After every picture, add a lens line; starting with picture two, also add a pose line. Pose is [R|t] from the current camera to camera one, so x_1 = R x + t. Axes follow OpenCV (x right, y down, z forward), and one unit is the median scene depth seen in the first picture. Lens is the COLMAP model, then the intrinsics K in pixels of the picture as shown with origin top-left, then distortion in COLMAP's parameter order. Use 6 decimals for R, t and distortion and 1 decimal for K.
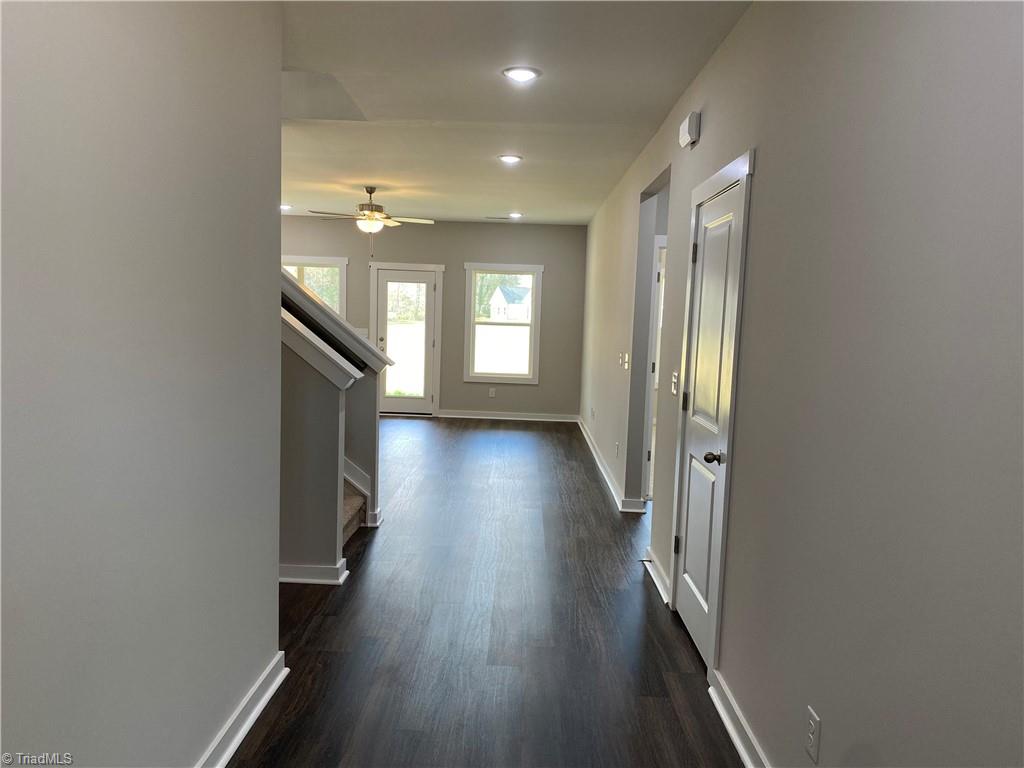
lens RADIAL K [[771.1, 0, 511.2], [0, 771.1, 384.9], [0, 0, 1]] dist [0.034771, -0.013990]
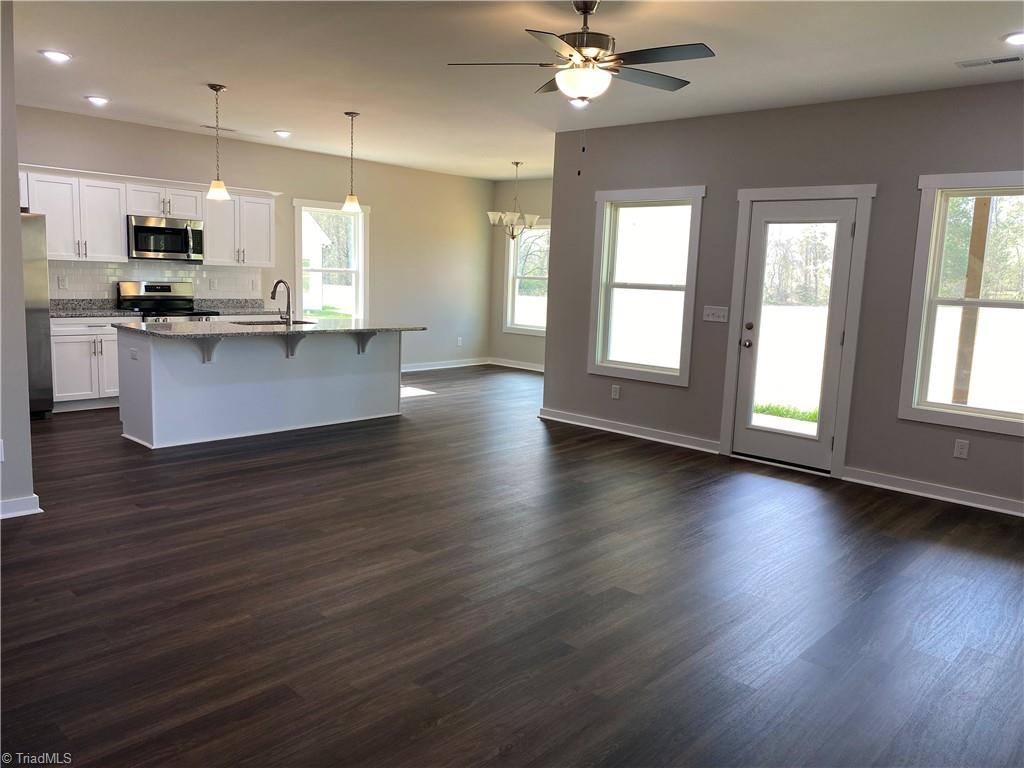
lens RADIAL K [[771.1, 0, 517.4], [0, 771.1, 376.9], [0, 0, 1]] dist [0.034771, -0.013990]
pose [[0.738789, 0.087607, -0.668218, 0.089752], [-0.078764, 0.995944, 0.043491, -0.033570], [0.669318, 0.020501, 0.742693, 0.467056]]
